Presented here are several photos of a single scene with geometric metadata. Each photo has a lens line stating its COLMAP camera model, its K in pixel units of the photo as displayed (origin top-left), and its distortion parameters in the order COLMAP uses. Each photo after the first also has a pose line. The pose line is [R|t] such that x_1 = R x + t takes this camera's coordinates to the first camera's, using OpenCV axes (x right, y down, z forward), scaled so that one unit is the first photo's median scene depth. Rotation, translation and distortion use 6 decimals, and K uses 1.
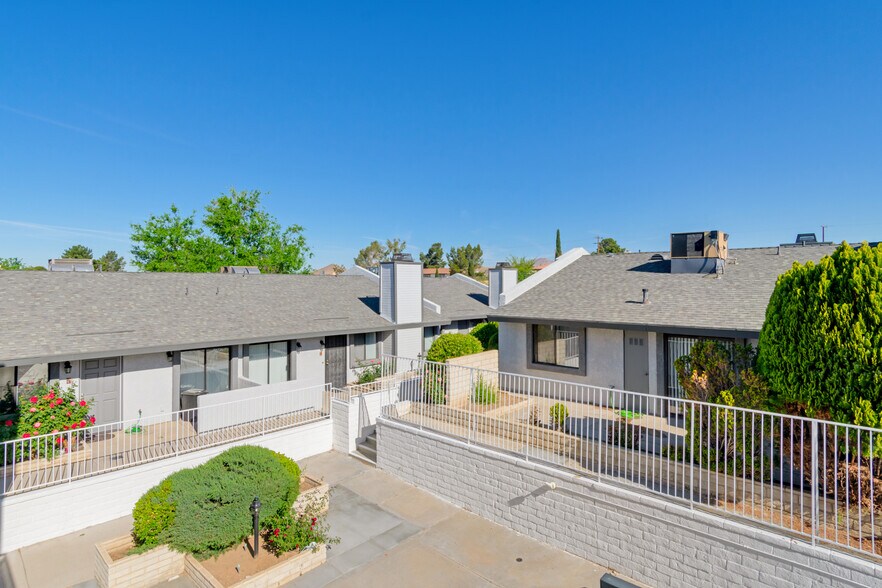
lens RADIAL K [[459.5, 0, 438.3], [0, 459.5, 285.0], [0, 0, 1]] dist [-0.030884, -0.000560]
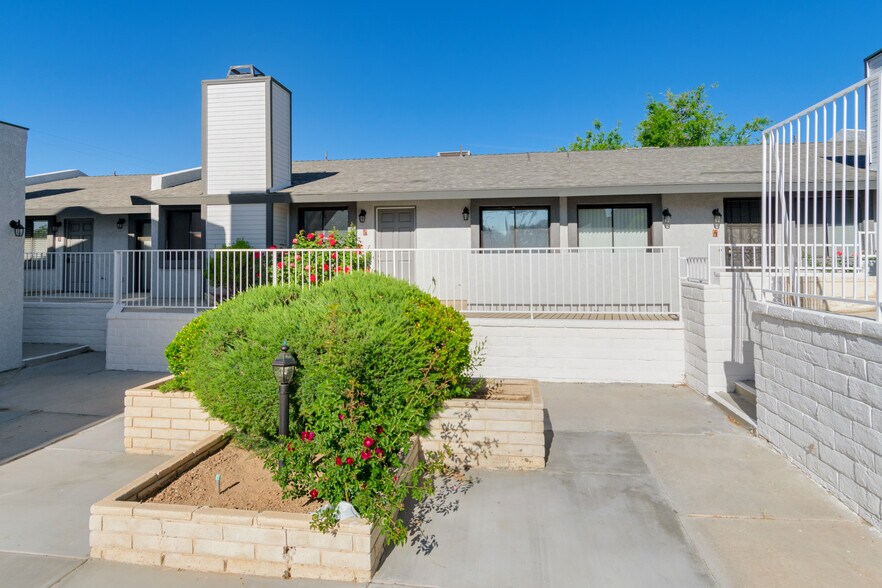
lens RADIAL K [[469.7, 0, 444.3], [0, 469.7, 258.6], [0, 0, 1]] dist [-0.002152, -0.000368]
pose [[0.566249, -0.000161, -0.824235, 0.034998], [0.000089, 1.000000, -0.000134, 0.236519], [0.824235, 0.000003, 0.566249, 0.530977]]
